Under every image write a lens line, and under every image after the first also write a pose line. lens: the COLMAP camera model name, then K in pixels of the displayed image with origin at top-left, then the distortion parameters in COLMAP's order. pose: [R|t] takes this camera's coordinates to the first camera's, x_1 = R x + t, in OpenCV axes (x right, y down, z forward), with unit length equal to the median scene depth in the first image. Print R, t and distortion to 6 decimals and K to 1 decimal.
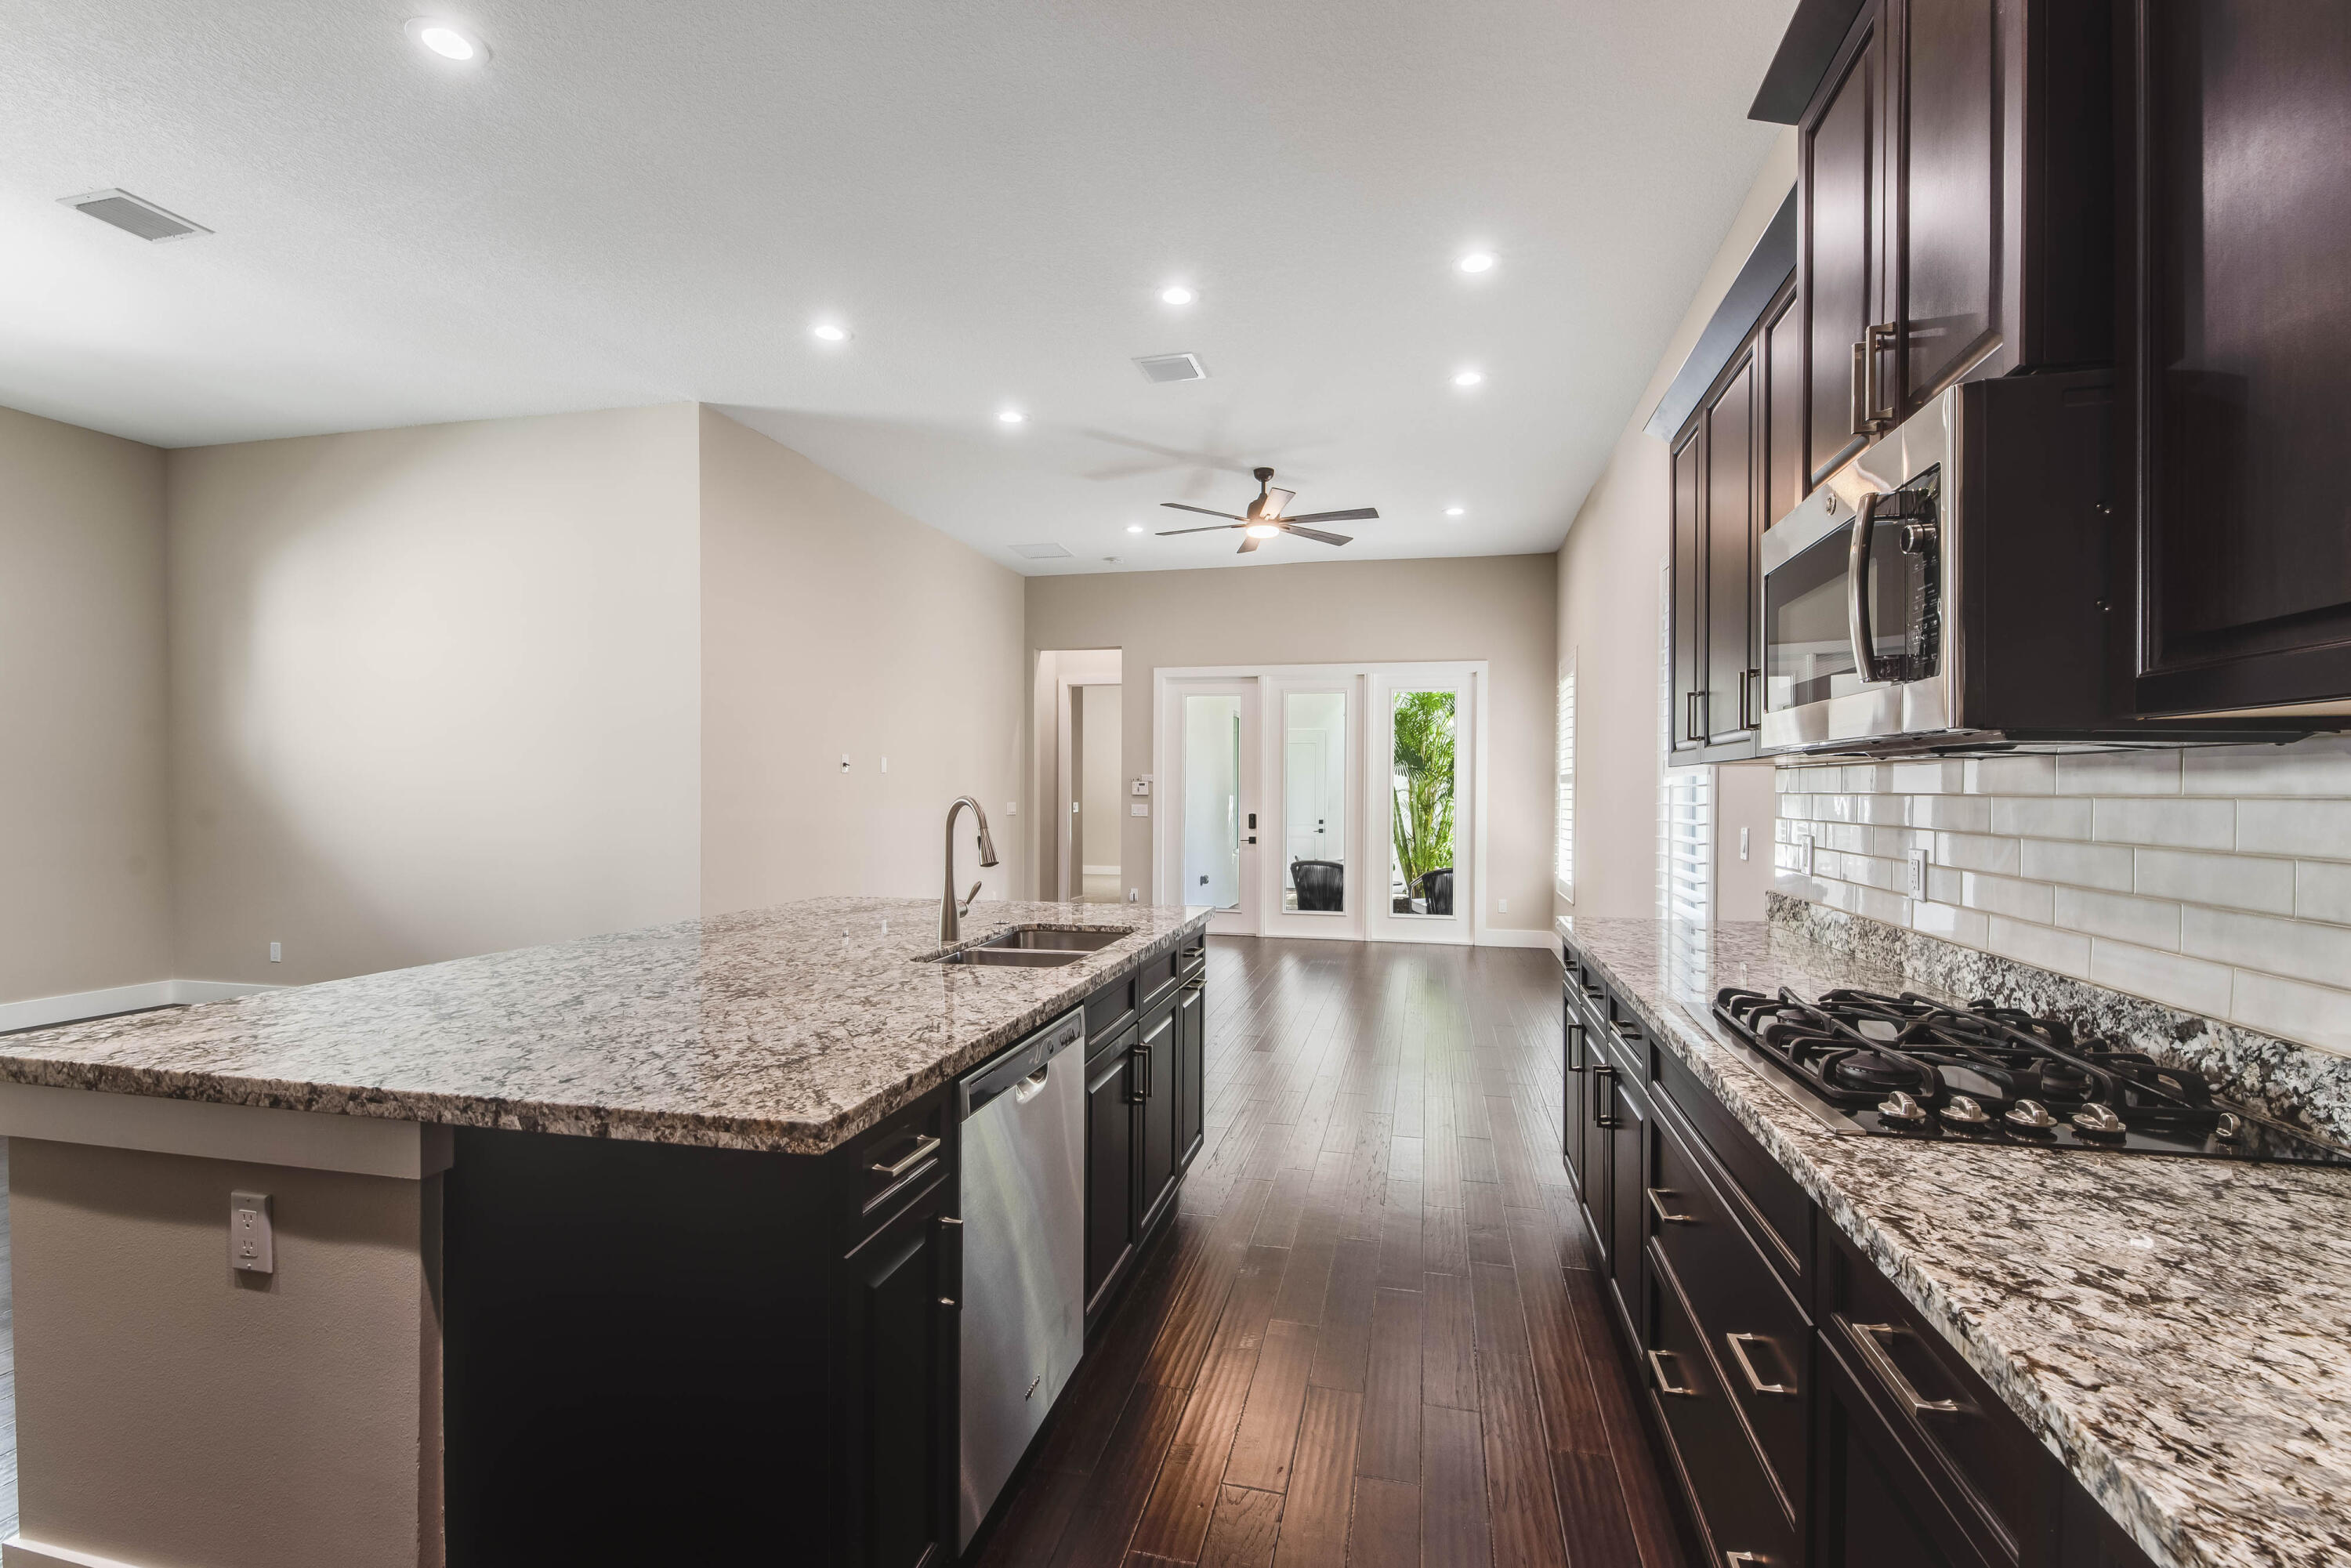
lens RADIAL K [[999.2, 0, 1212.8], [0, 999.2, 794.3], [0, 0, 1]] dist [-0.003131, -0.001432]
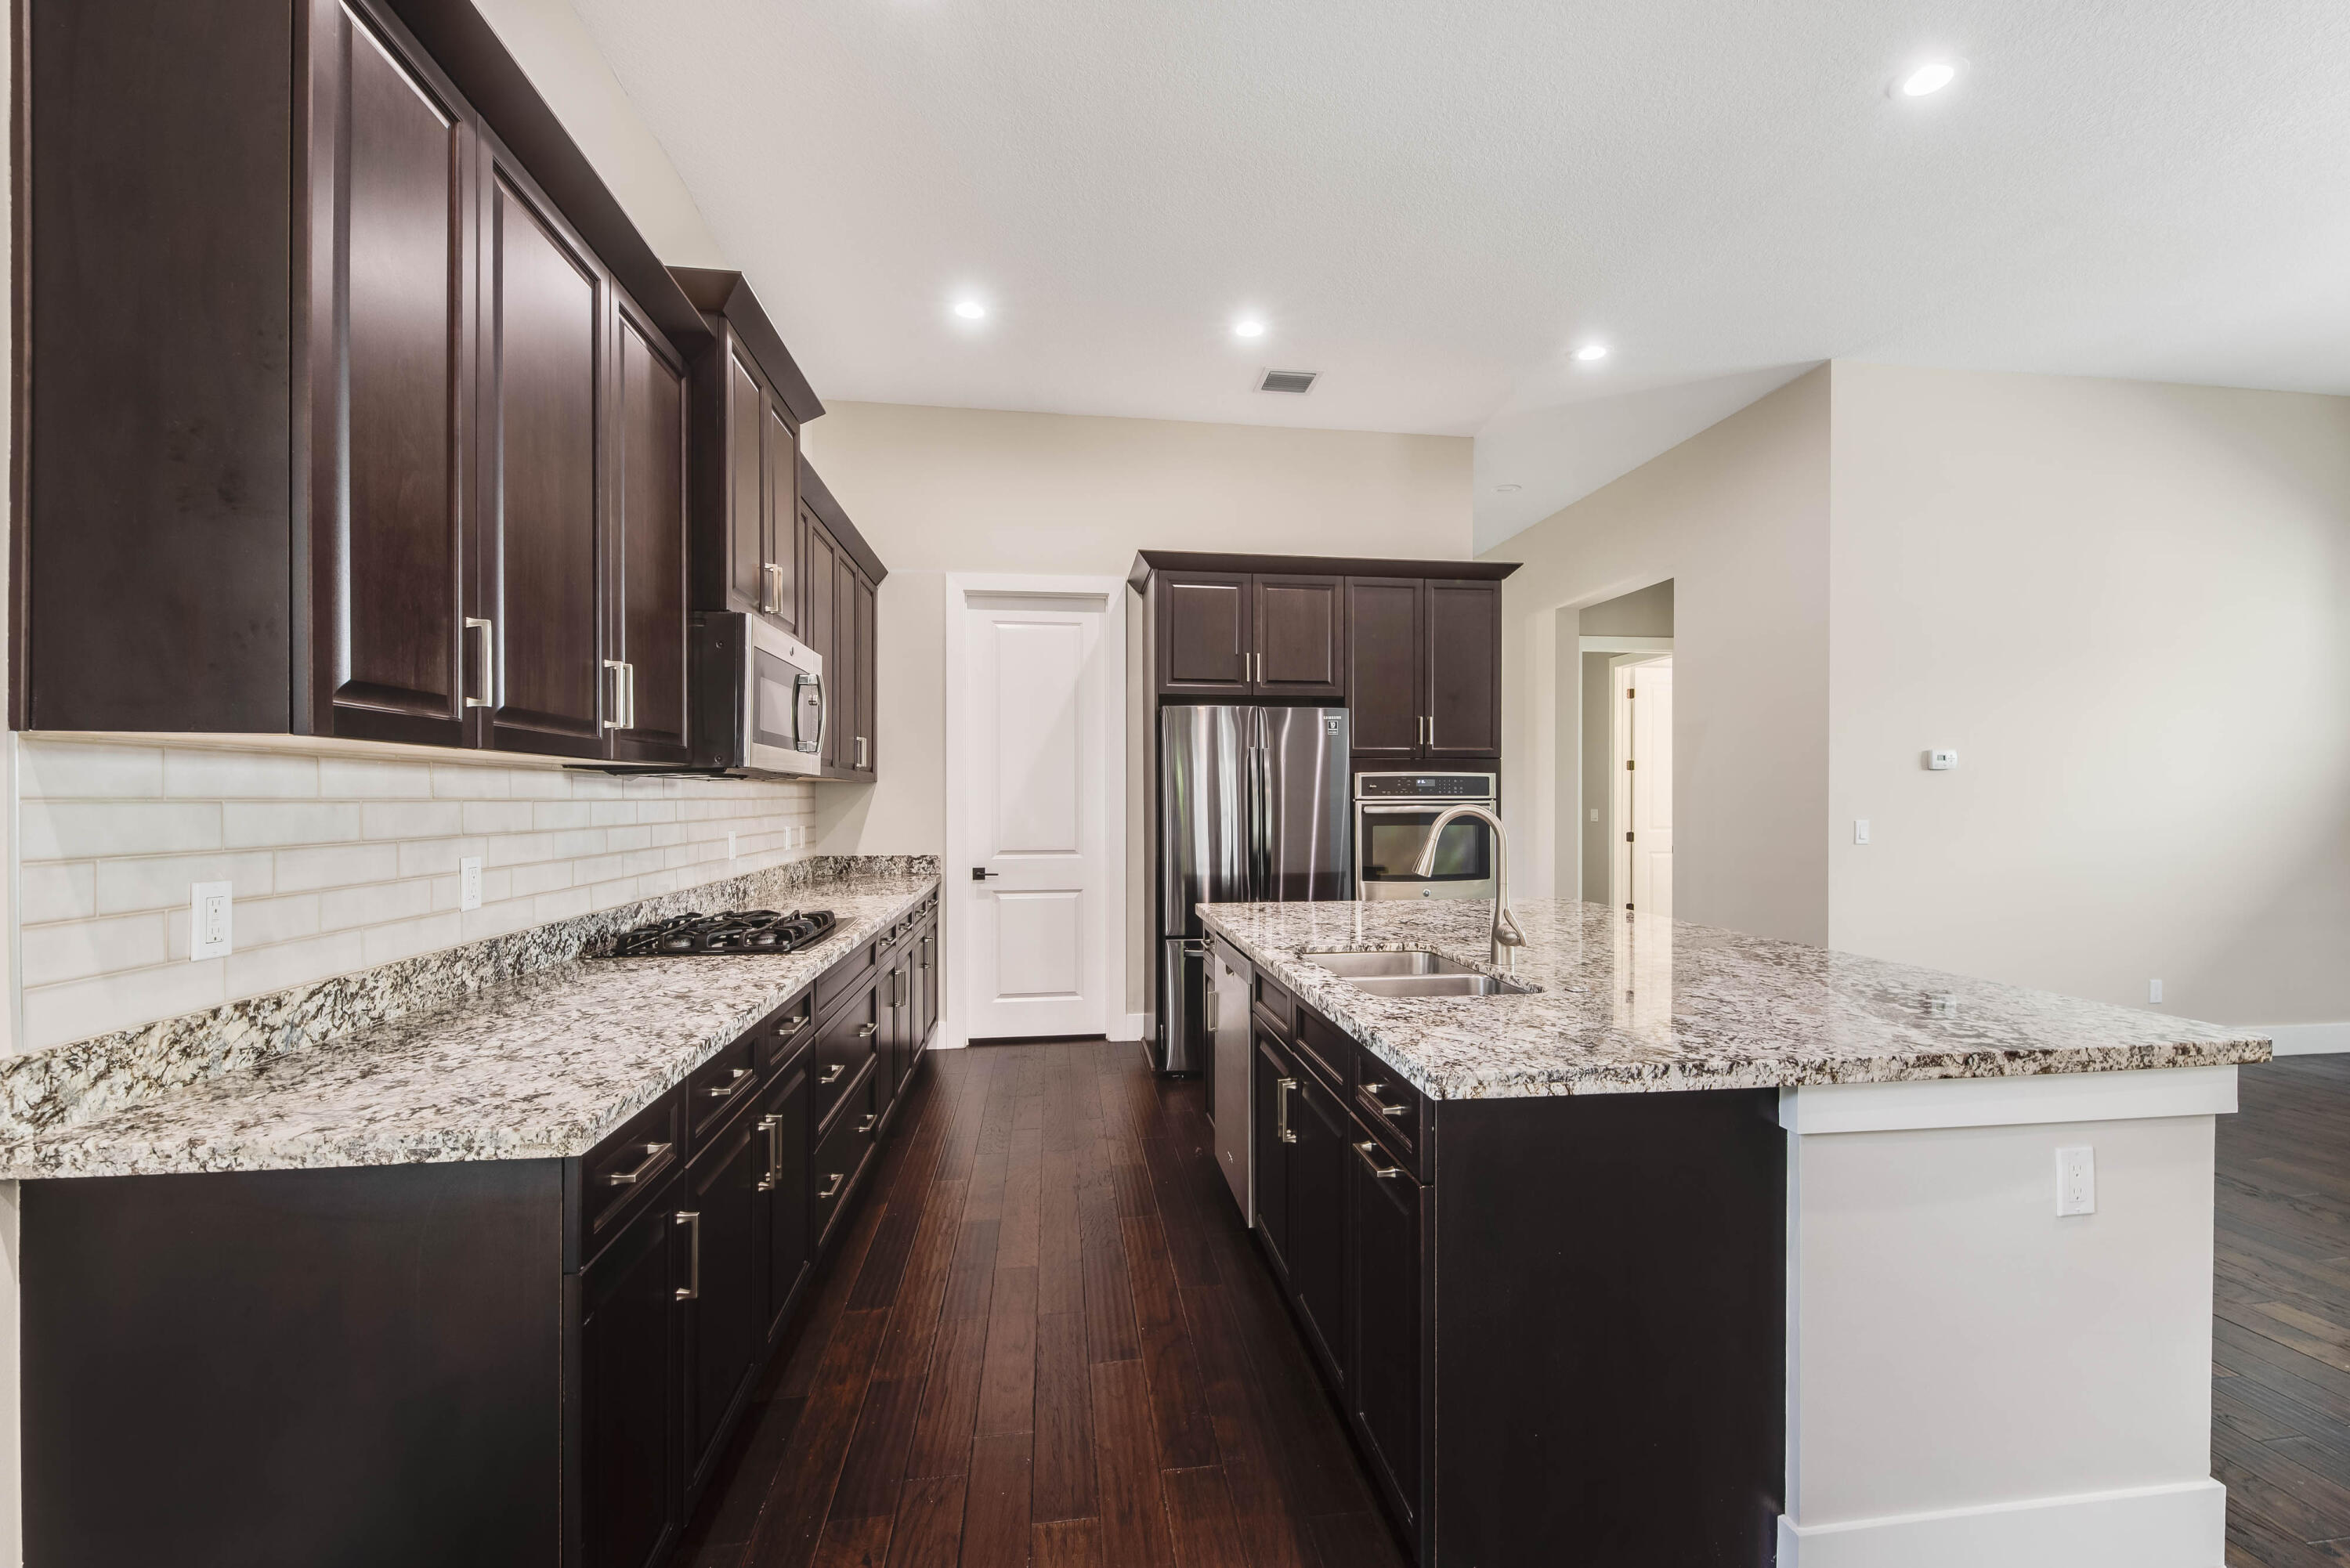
lens RADIAL K [[1005.9, 0, 1196.9], [0, 1005.9, 803.6], [0, 0, 1]] dist [0.004547, -0.001507]
pose [[-0.940784, -0.001412, -0.339003, 0.086442], [-0.004515, 0.999955, 0.008366, -0.001676], [0.338976, 0.009401, -0.940748, 0.493554]]
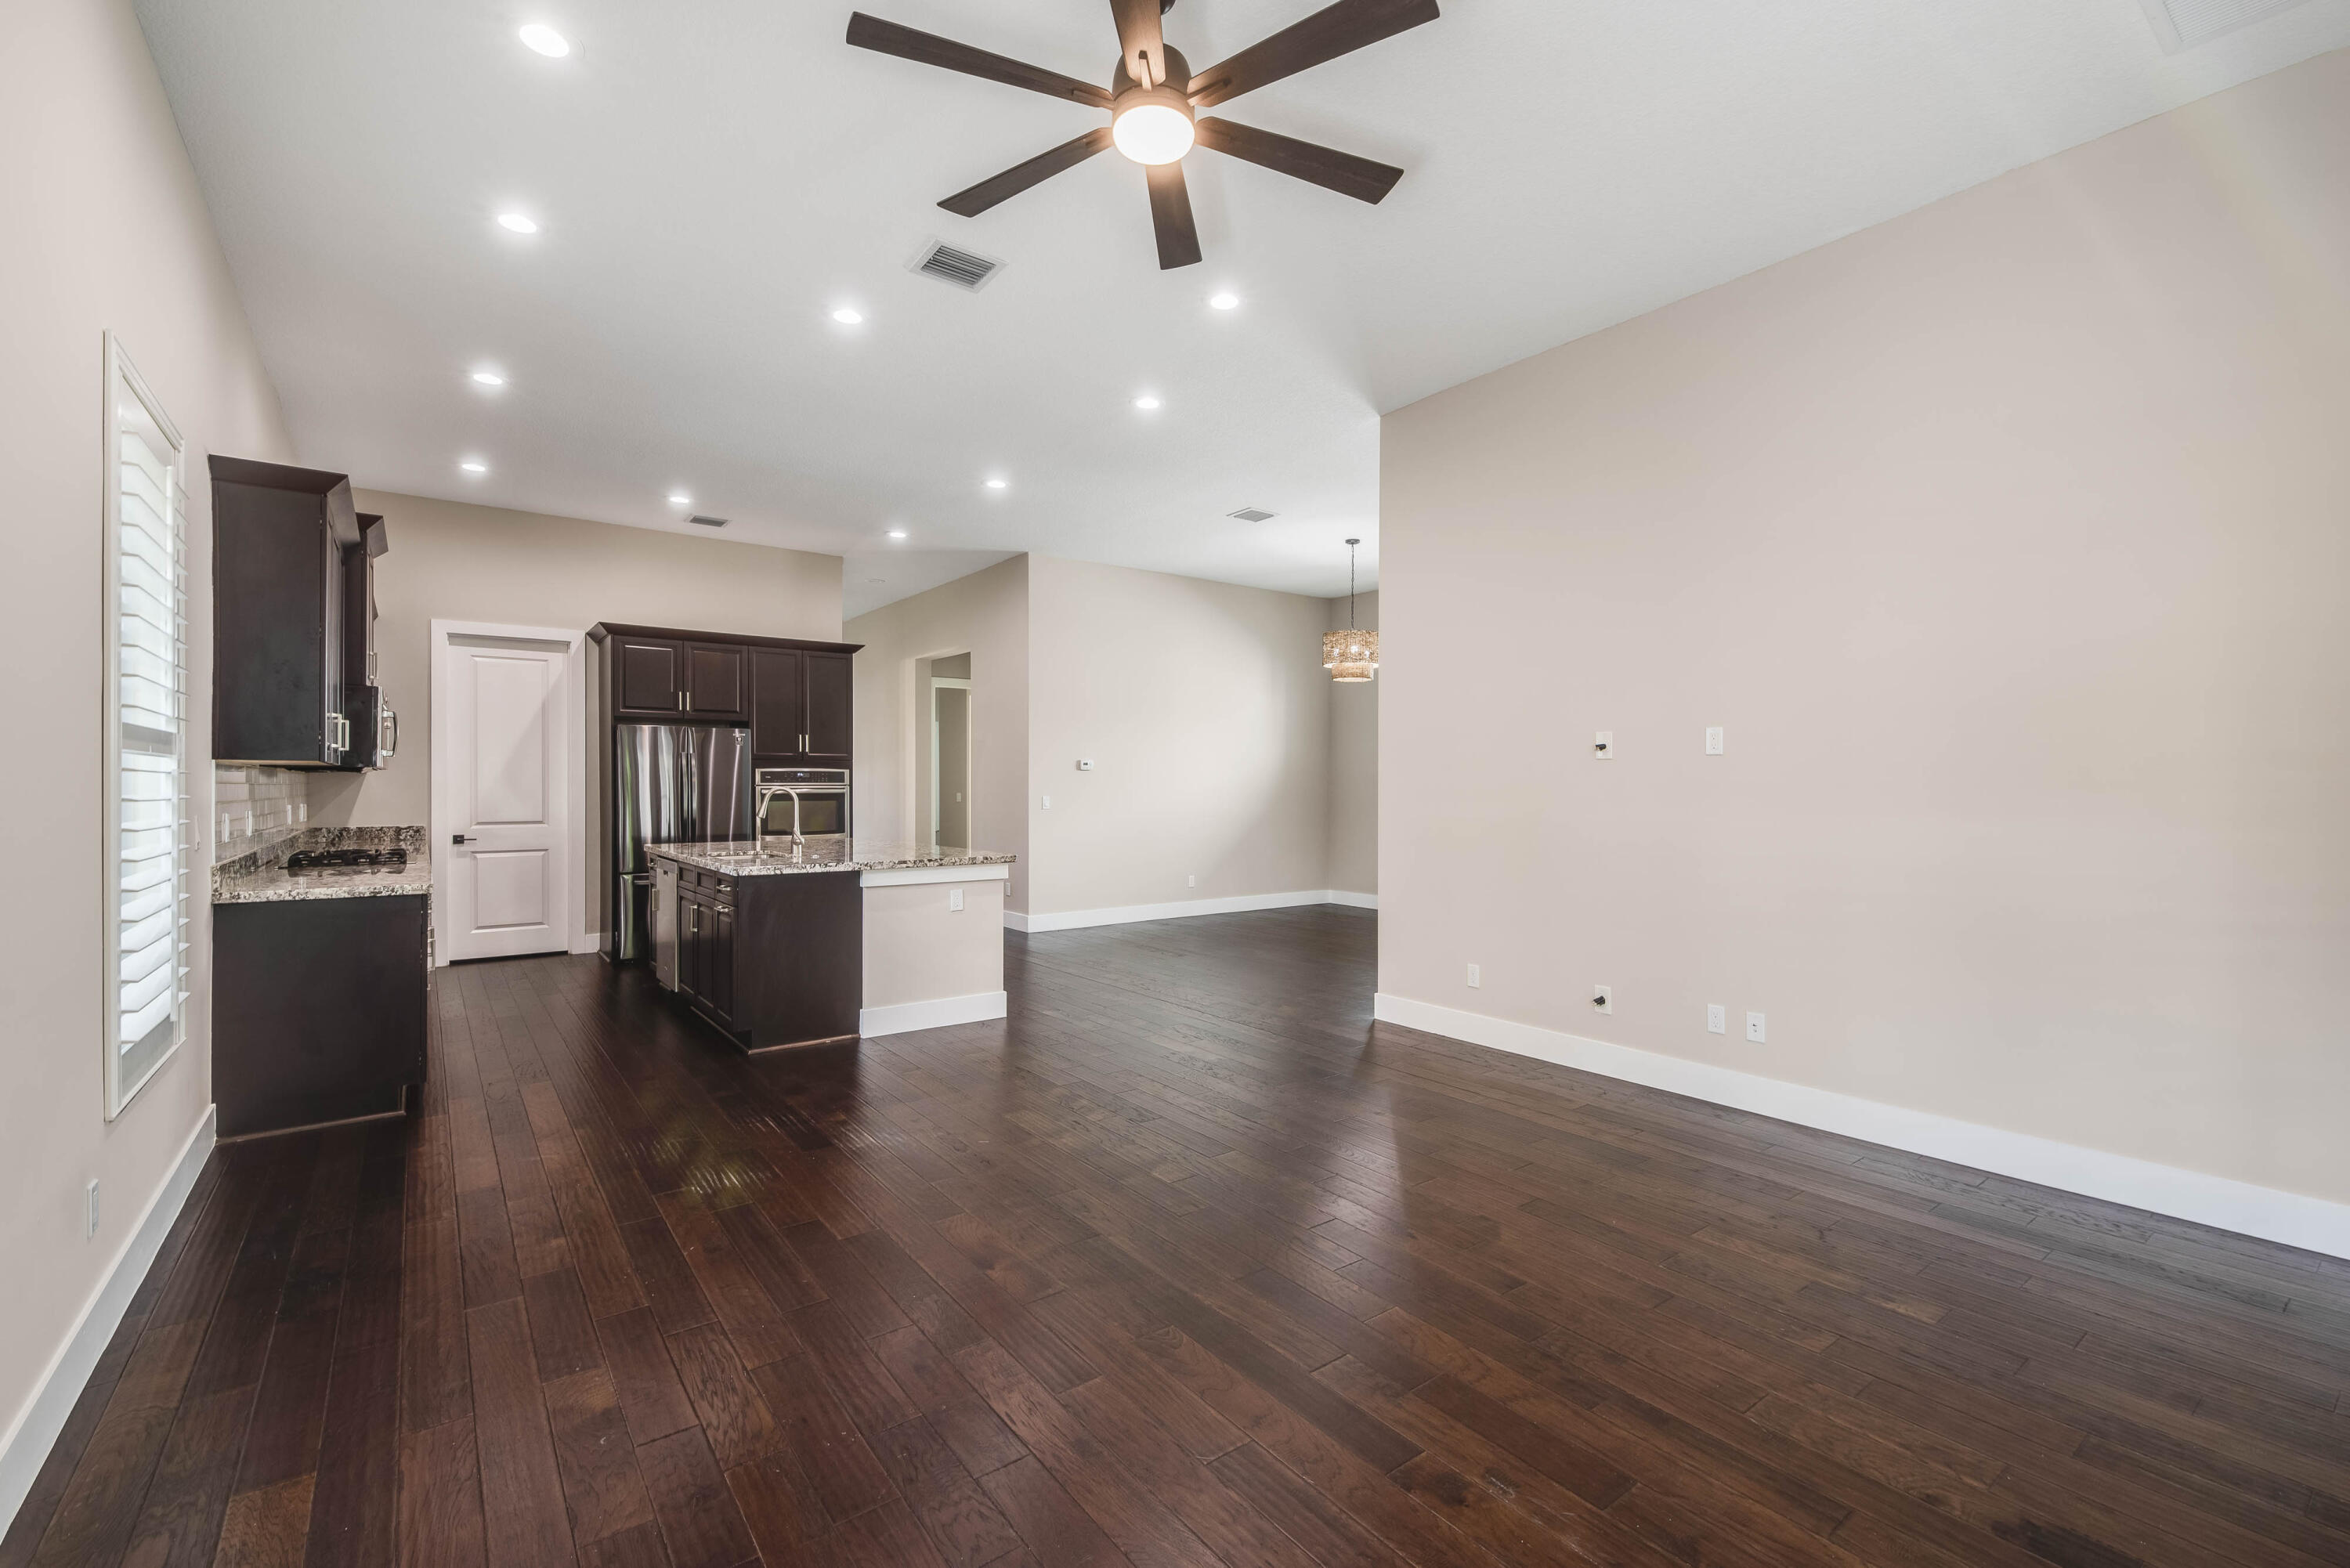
lens RADIAL K [[1005.9, 0, 1209.0], [0, 1005.9, 789.2], [0, 0, 1]] dist [0.004547, -0.001507]
pose [[-0.647080, -0.001700, -0.762420, 0.228784], [-0.005609, 0.999981, 0.002531, -0.000925], [0.762401, 0.005914, -0.647078, 0.863854]]
